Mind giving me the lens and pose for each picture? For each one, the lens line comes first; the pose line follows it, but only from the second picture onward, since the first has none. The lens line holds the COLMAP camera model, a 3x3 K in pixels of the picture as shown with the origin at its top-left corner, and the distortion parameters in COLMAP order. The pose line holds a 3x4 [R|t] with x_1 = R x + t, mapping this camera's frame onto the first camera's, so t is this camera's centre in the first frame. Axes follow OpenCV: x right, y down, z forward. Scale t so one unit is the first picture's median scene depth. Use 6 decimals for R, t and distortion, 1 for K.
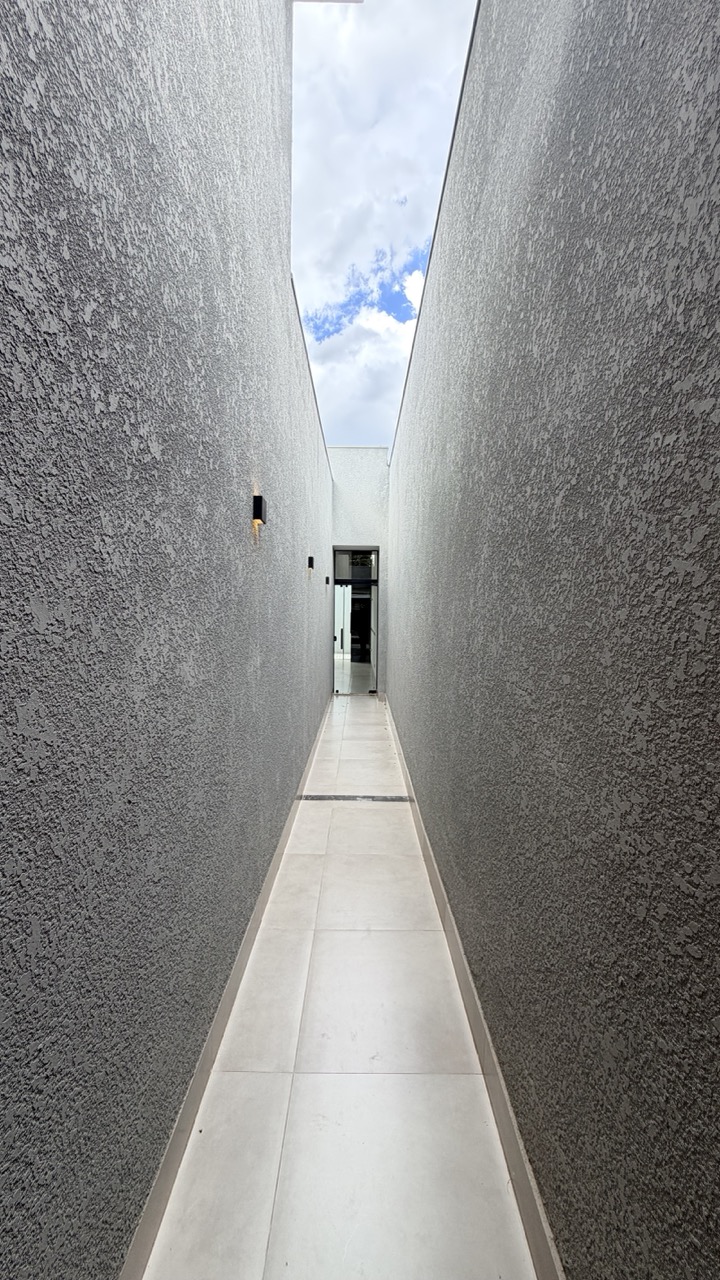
lens RADIAL K [[511.7, 0, 358.8], [0, 511.7, 639.6], [0, 0, 1]] dist [-0.003726, -0.000114]
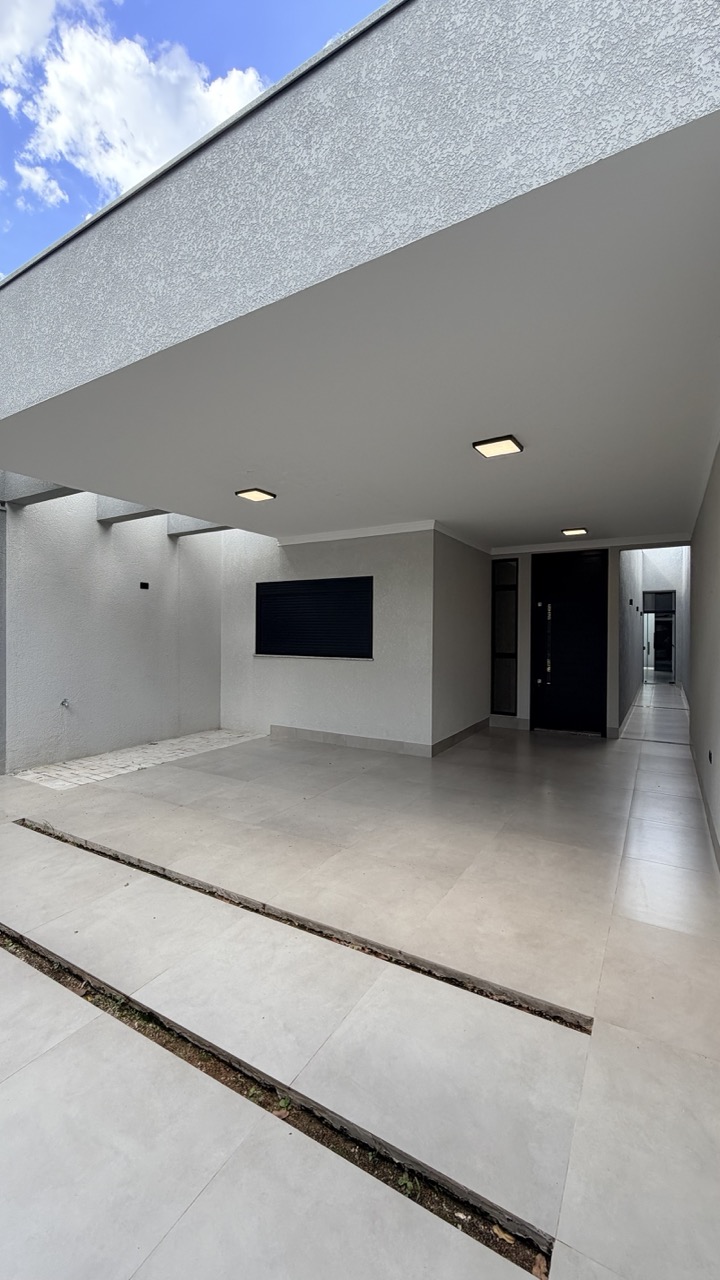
lens RADIAL K [[511.7, 0, 360.5], [0, 511.7, 634.5], [0, 0, 1]] dist [-0.003726, -0.000114]
pose [[0.860663, 0.007163, -0.509125, 0.003772], [-0.033435, 0.998538, -0.042472, 0.051911], [0.508076, 0.053577, 0.859644, -0.771486]]
